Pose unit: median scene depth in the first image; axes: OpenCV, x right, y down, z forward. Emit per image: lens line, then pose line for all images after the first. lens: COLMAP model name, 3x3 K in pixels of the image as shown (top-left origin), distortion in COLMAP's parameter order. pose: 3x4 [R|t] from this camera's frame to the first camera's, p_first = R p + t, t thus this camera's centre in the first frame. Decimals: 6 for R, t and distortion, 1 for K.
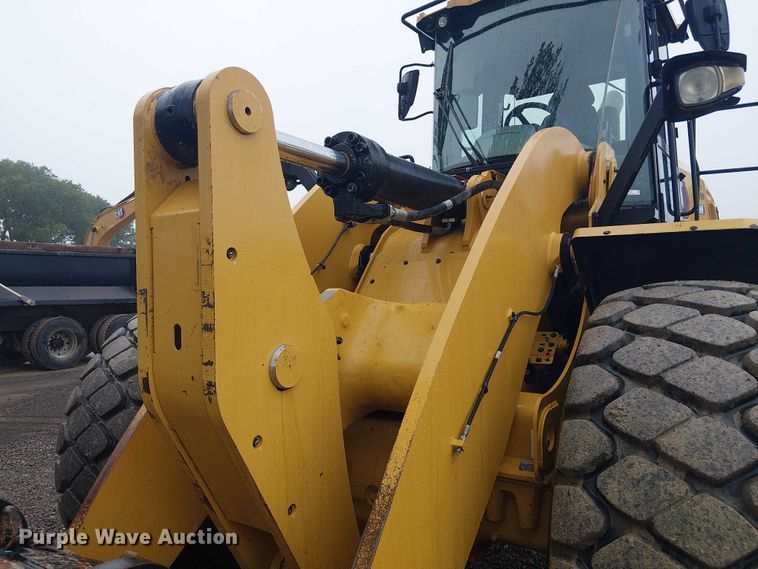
lens RADIAL K [[568.2, 0, 380.0], [0, 568.2, 285.7], [0, 0, 1]] dist [0.034562, -0.031431]
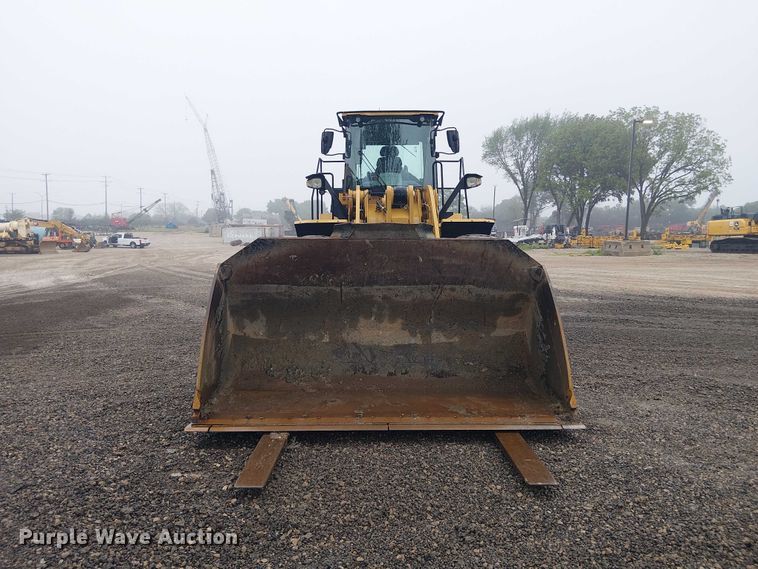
lens RADIAL K [[568.2, 0, 380.3], [0, 568.2, 285.4], [0, 0, 1]] dist [0.034562, -0.031431]
pose [[0.822293, -0.035317, 0.567967, -1.607895], [-0.010886, 0.996913, 0.077750, 0.030986], [-0.568960, -0.070116, 0.819371, -1.366371]]
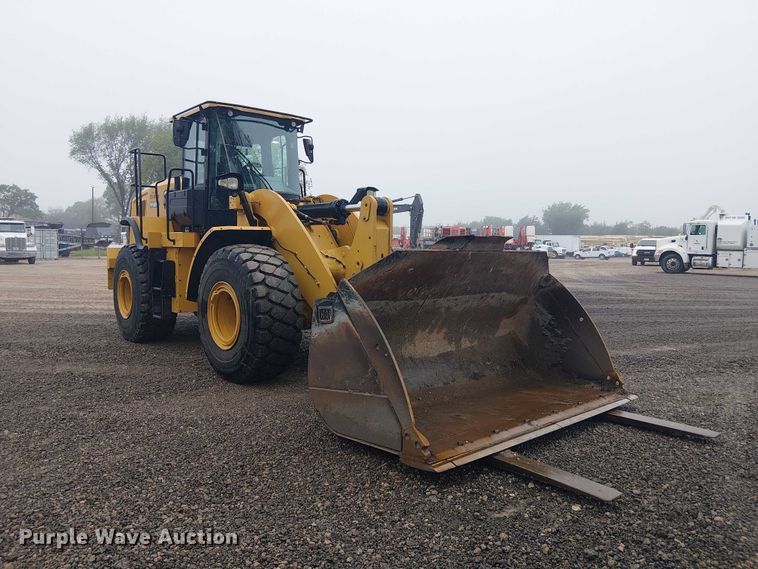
lens RADIAL K [[568.2, 0, 373.6], [0, 568.2, 284.4], [0, 0, 1]] dist [0.034562, -0.031431]
pose [[0.281970, -0.051735, 0.958027, -2.465797], [-0.010524, 0.998318, 0.057008, 0.029400], [-0.959365, -0.026157, 0.280952, -0.088630]]
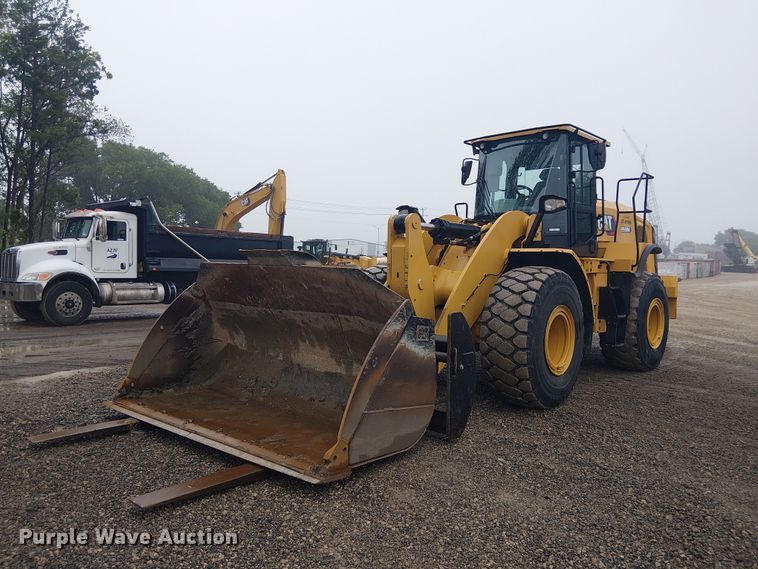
lens RADIAL K [[568.2, 0, 383.2], [0, 568.2, 285.6], [0, 0, 1]] dist [0.034562, -0.031431]
pose [[0.991267, 0.038323, -0.126178, 0.042994], [-0.034038, 0.998774, 0.035937, 0.010521], [0.127401, -0.031328, 0.991356, -1.743354]]
